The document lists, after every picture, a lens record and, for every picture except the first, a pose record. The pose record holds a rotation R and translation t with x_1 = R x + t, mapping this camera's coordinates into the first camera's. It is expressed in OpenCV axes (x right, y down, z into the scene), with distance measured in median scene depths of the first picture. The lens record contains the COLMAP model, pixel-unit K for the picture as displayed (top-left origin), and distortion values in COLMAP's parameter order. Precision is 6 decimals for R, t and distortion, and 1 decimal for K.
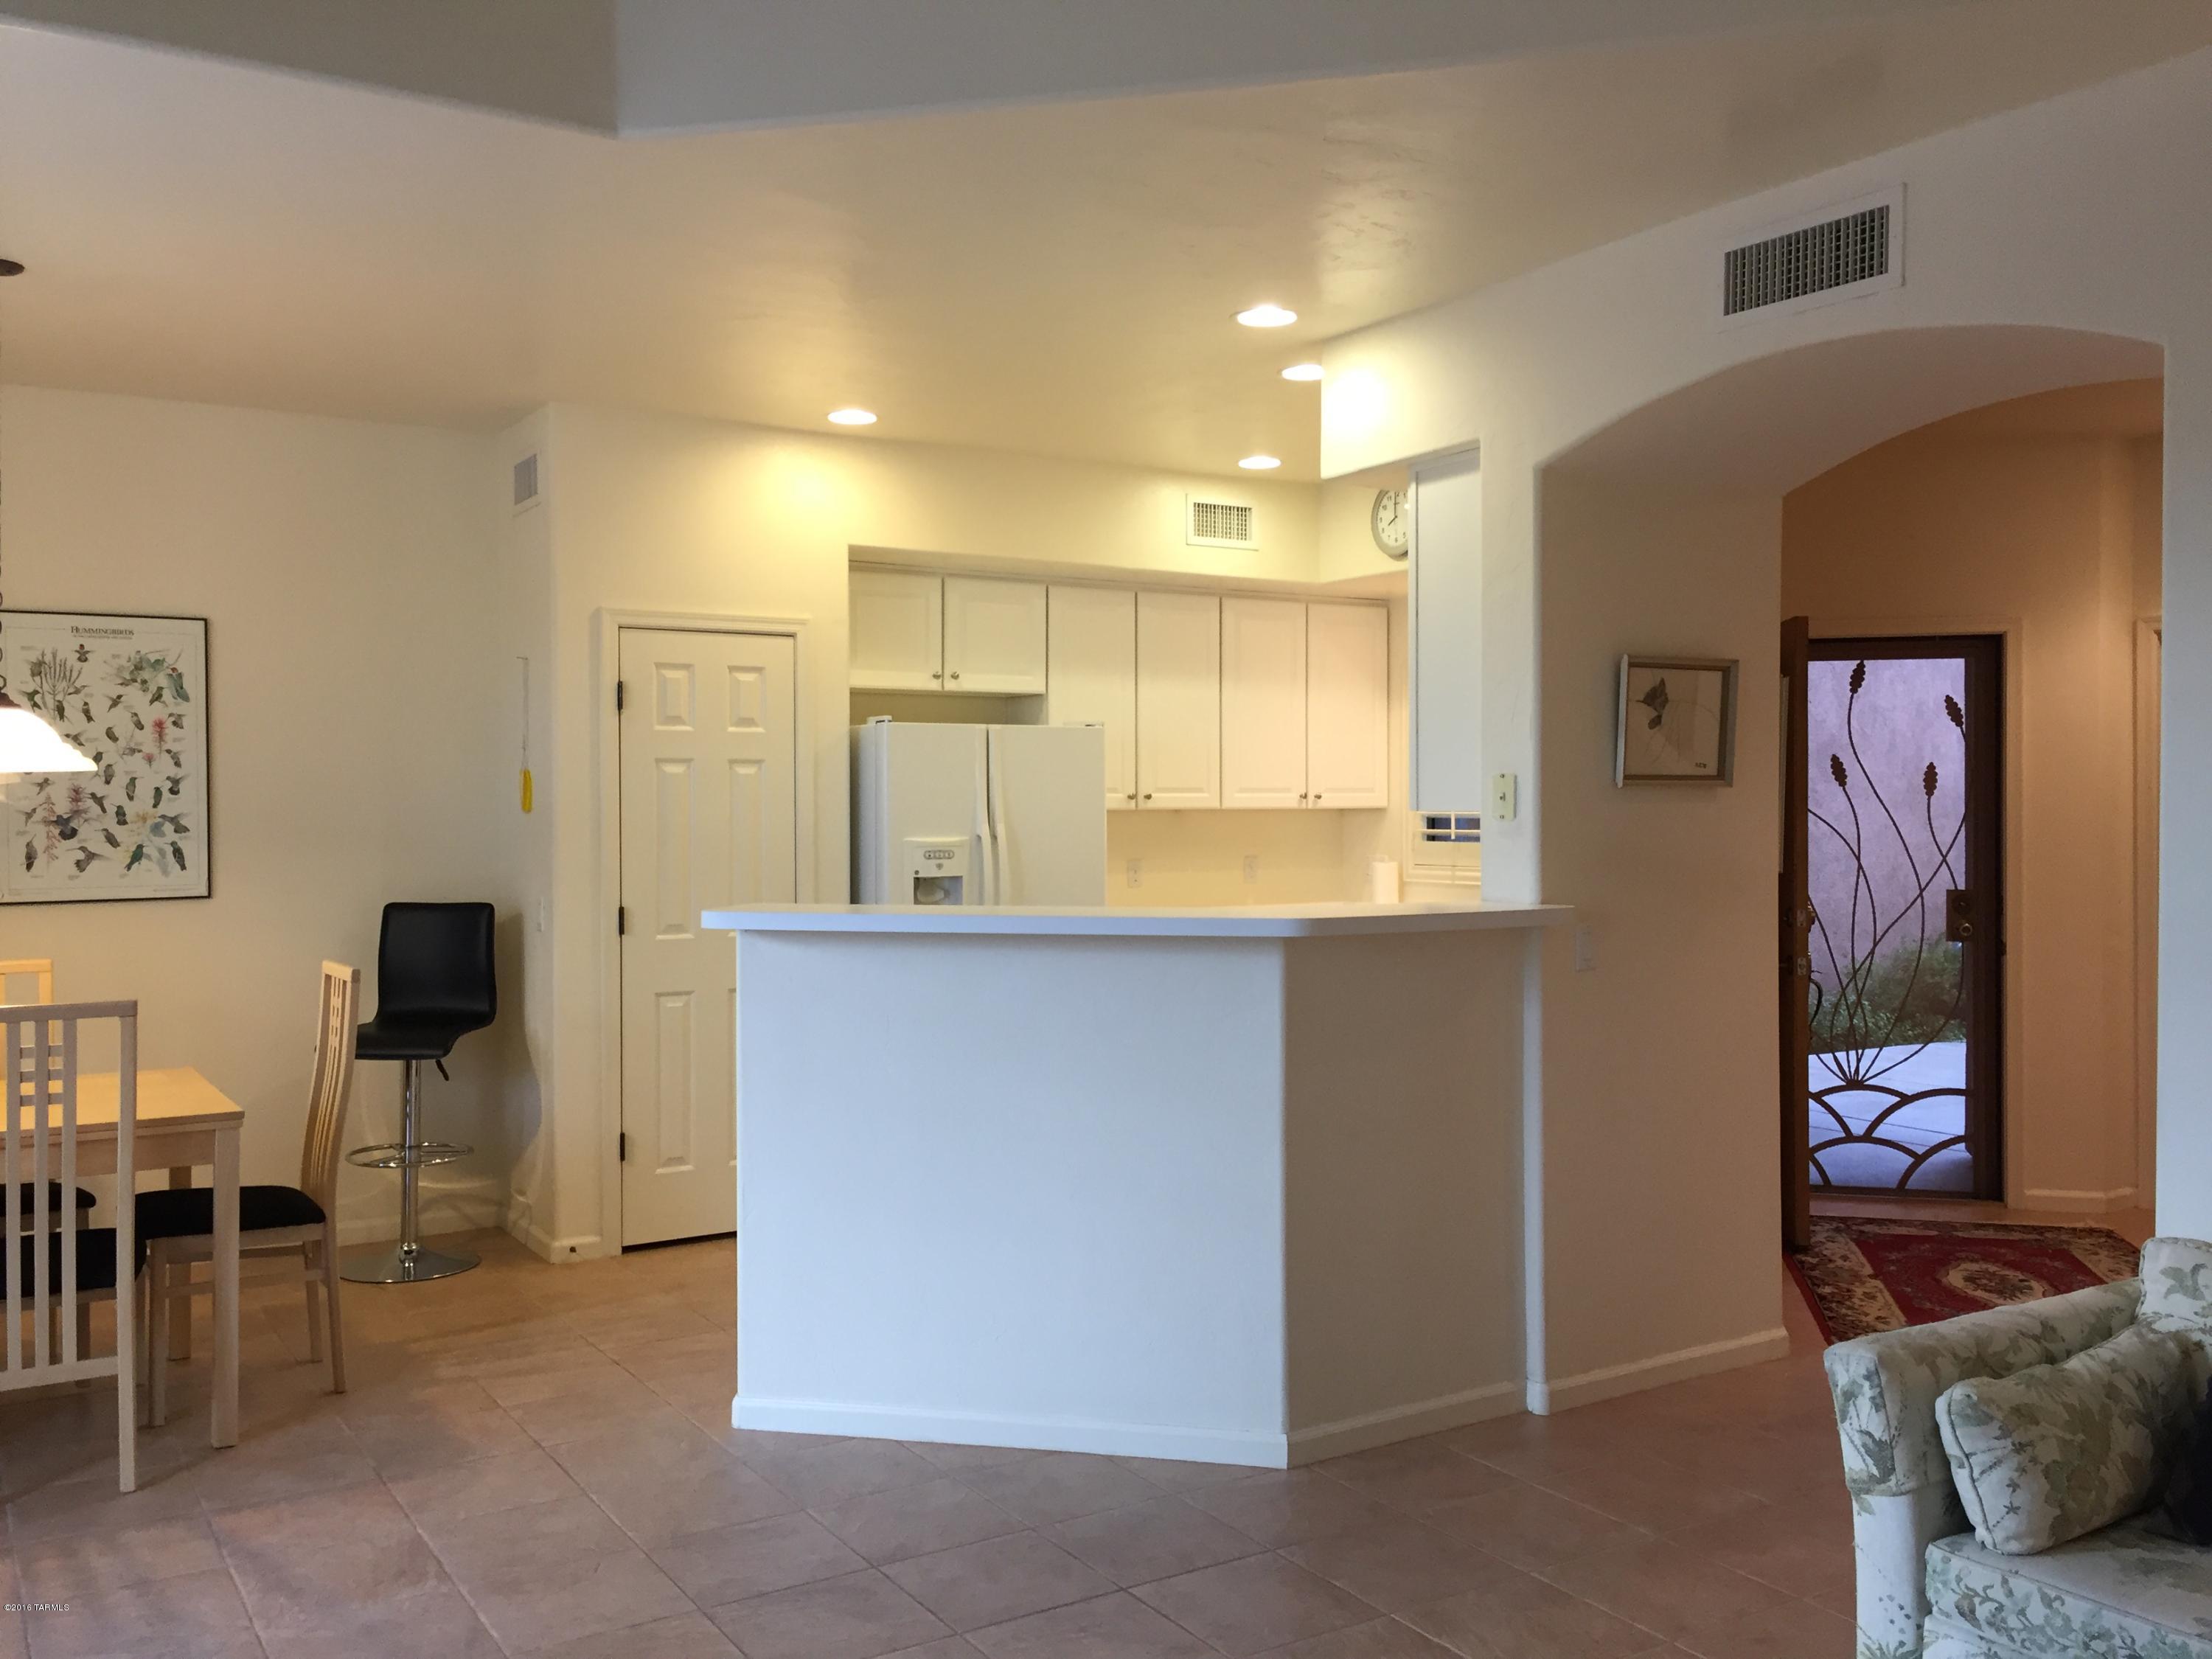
lens RADIAL K [[1895.6, 0, 1100.5], [0, 1895.6, 829.4], [0, 0, 1]] dist [0.028377, 0.000586]
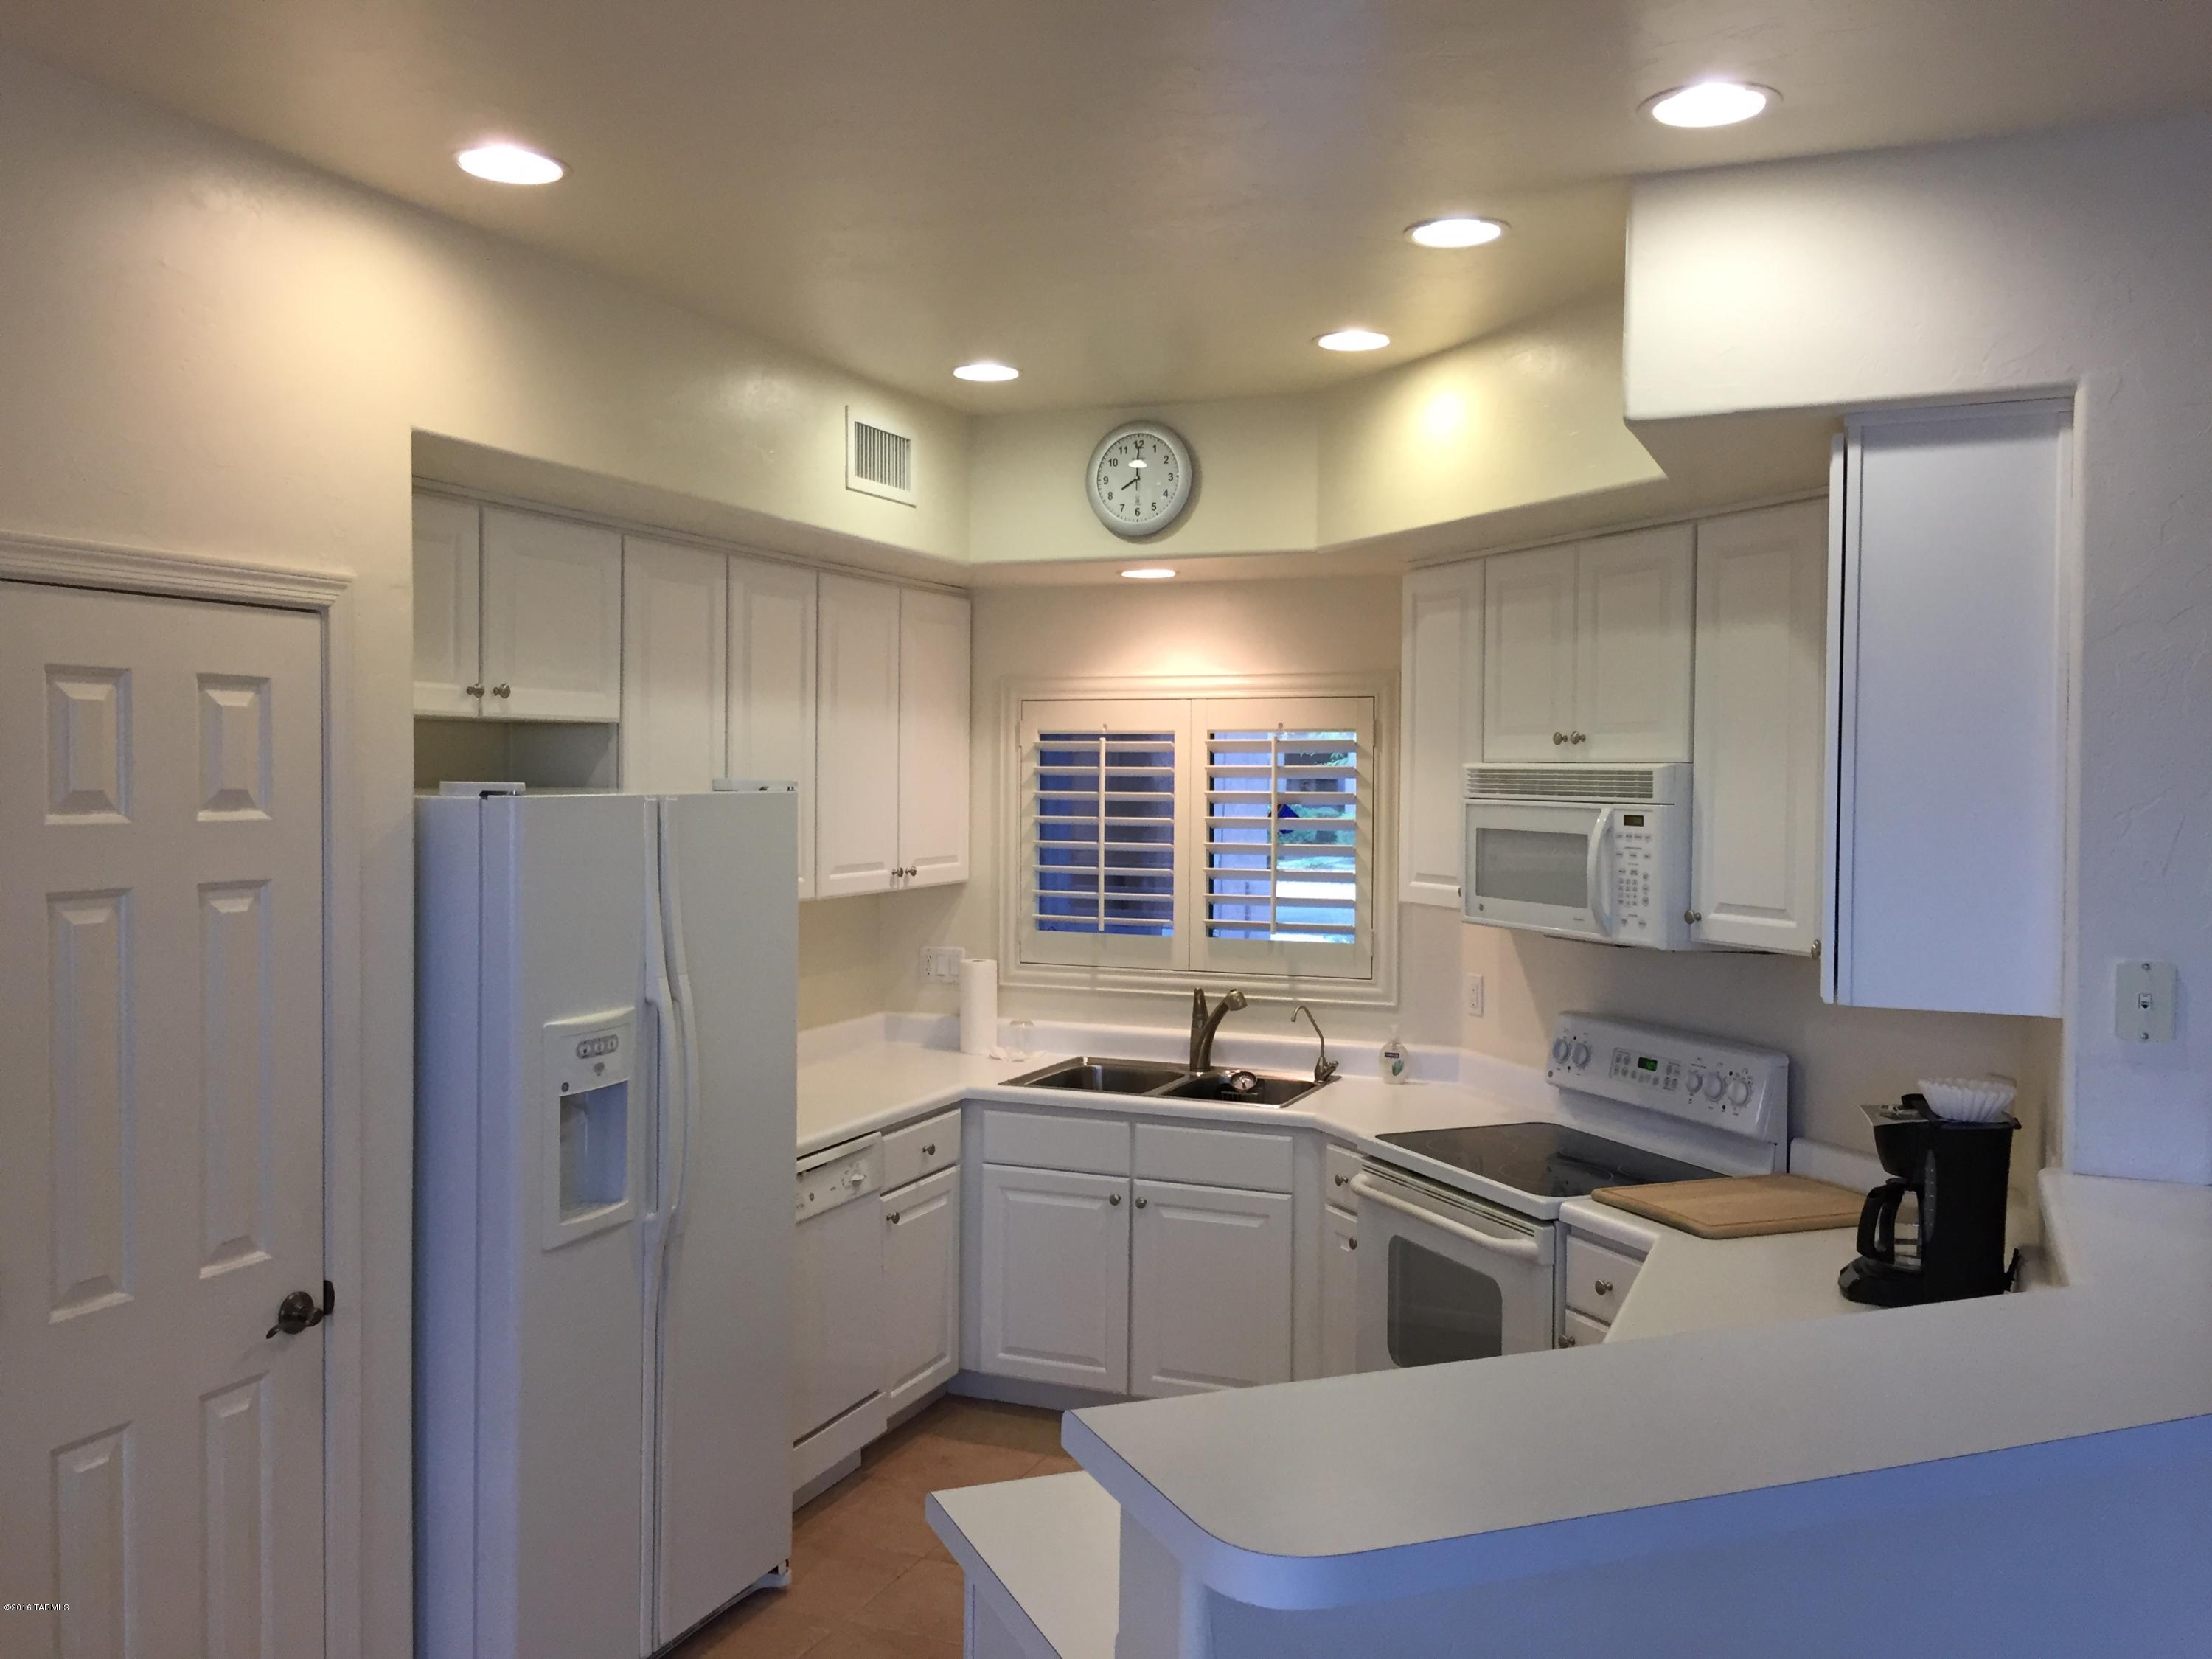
lens RADIAL K [[1895.6, 0, 1124.8], [0, 1895.6, 818.3], [0, 0, 1]] dist [0.028377, 0.000586]
pose [[0.808665, -0.008768, 0.588204, -0.272279], [0.000838, 0.999905, 0.013753, -0.055905], [-0.588268, -0.010628, 0.808596, 0.489387]]
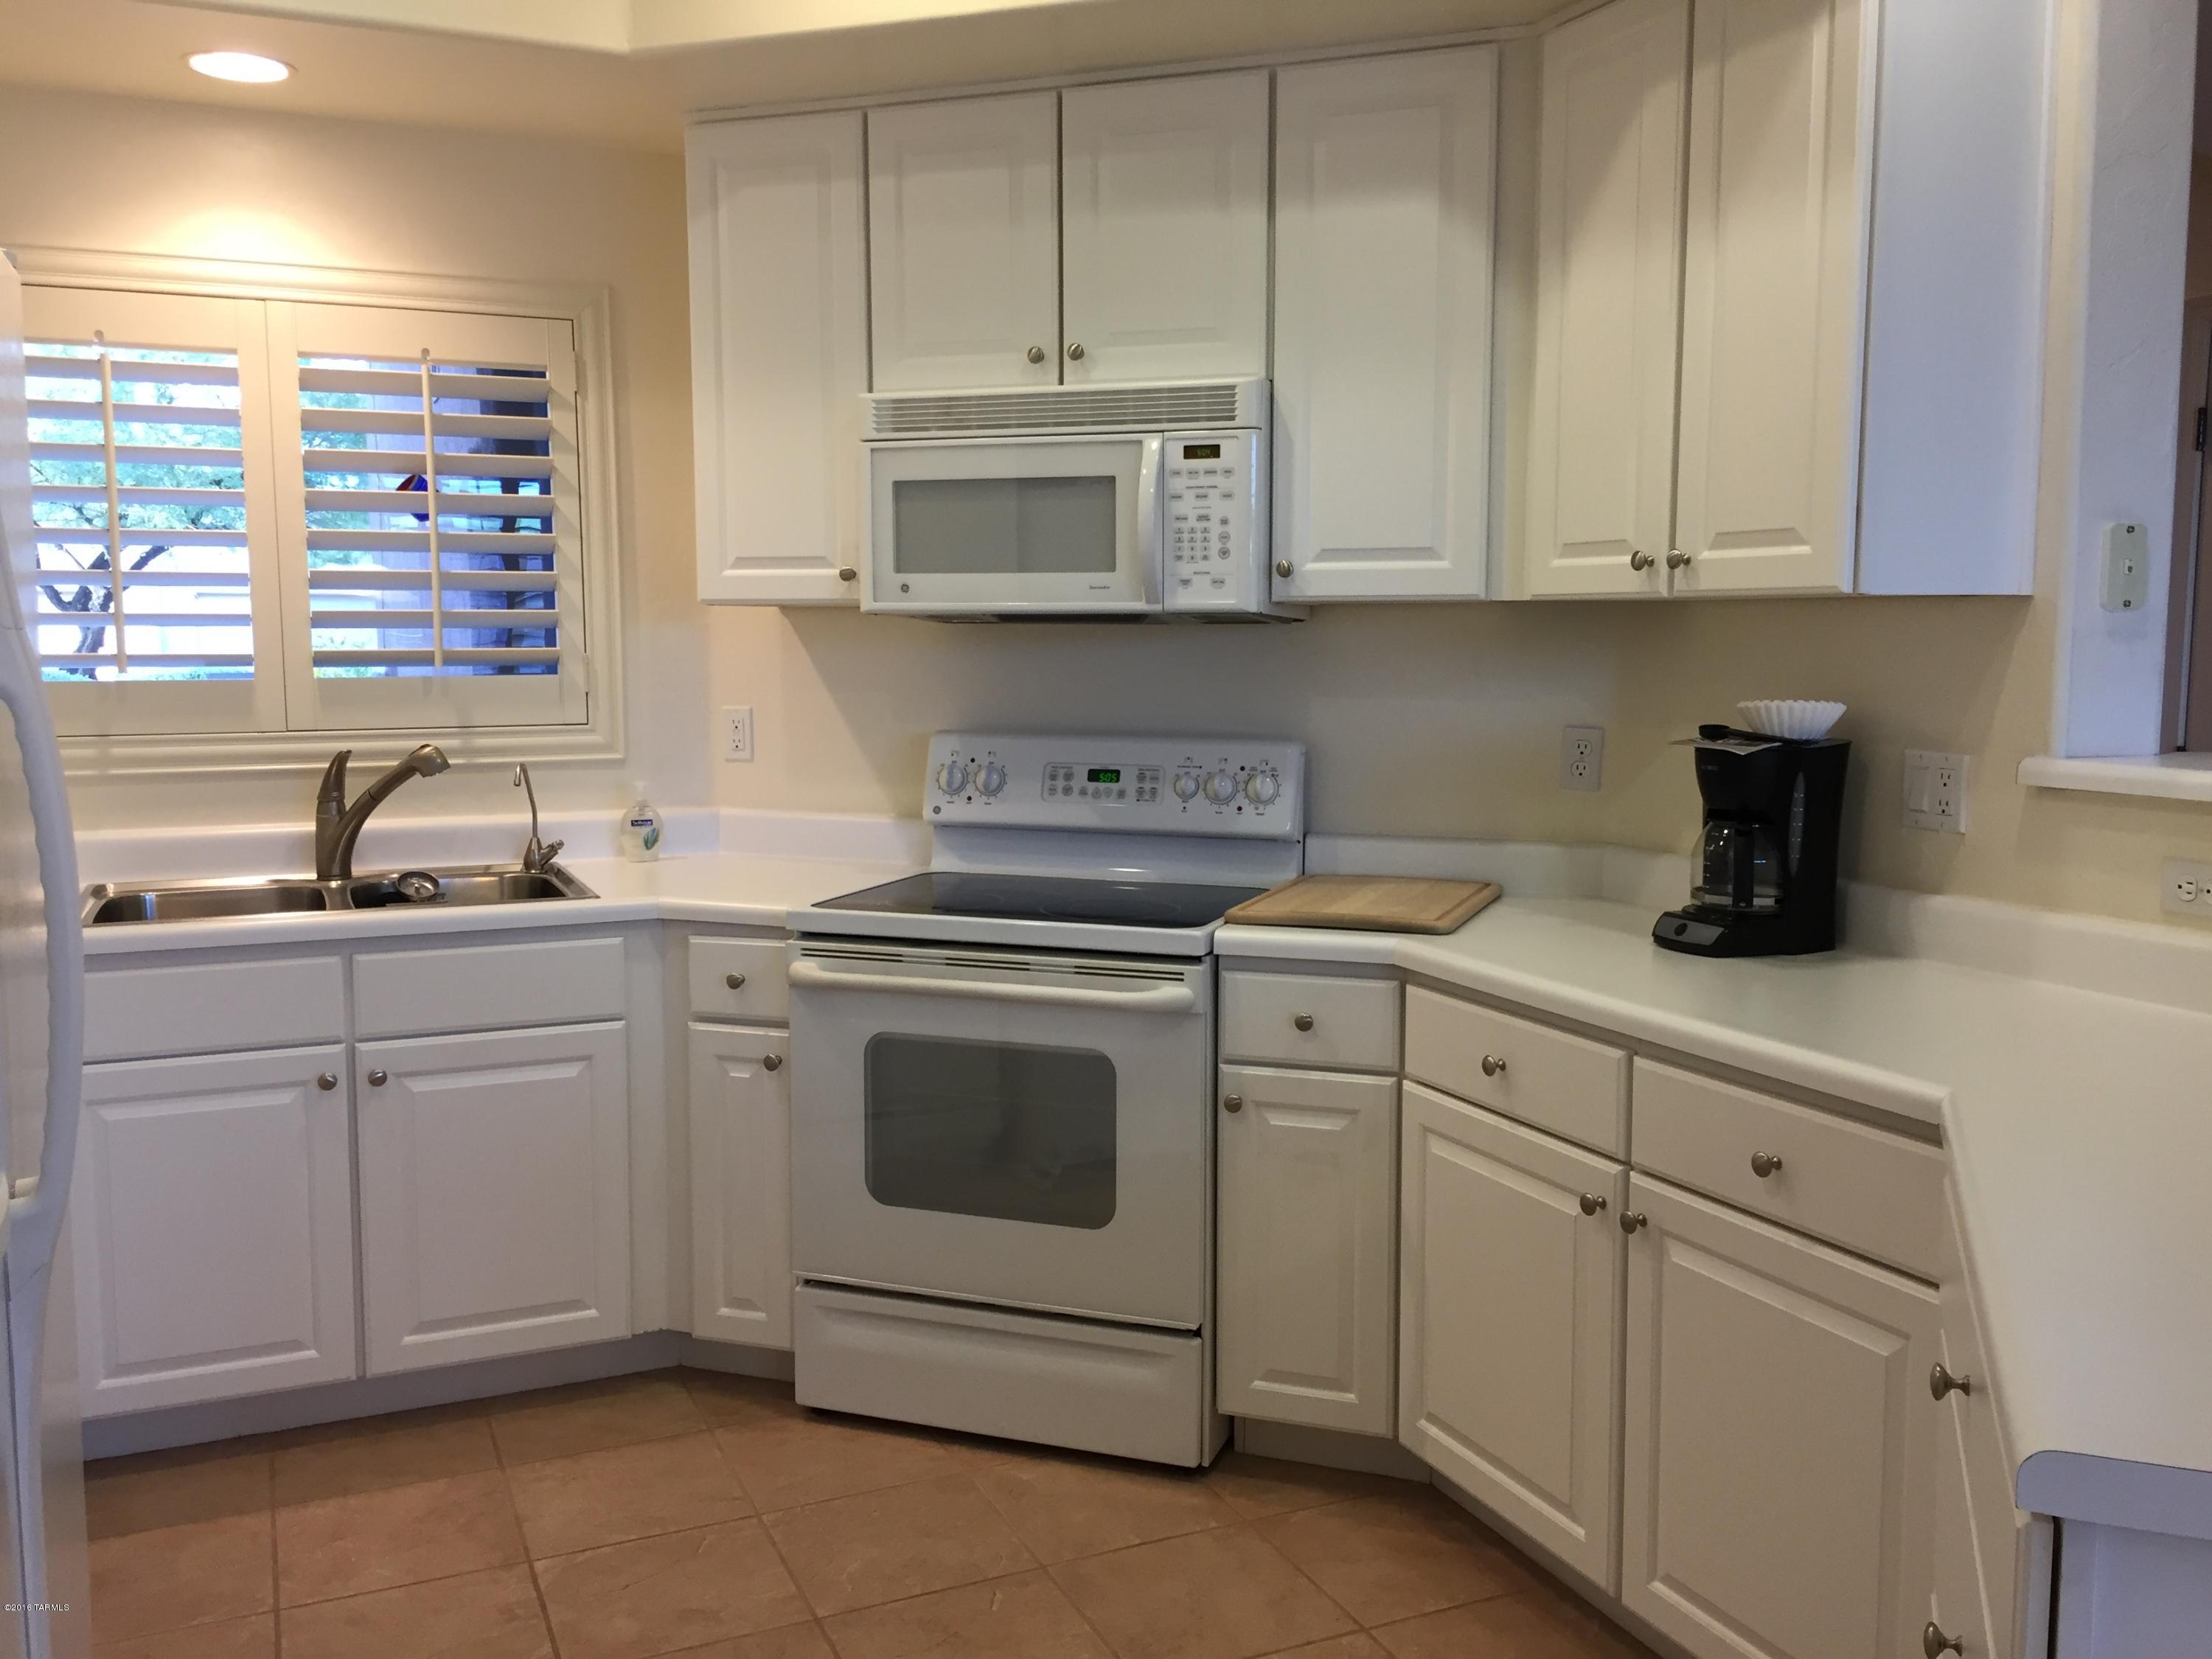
lens RADIAL K [[1895.6, 0, 1107.0], [0, 1895.6, 842.7], [0, 0, 1]] dist [0.028377, 0.000586]
pose [[0.118141, -0.113683, 0.986468, -0.271989], [0.018612, 0.993504, 0.112264, -0.002424], [-0.992822, 0.005097, 0.119489, 0.853533]]
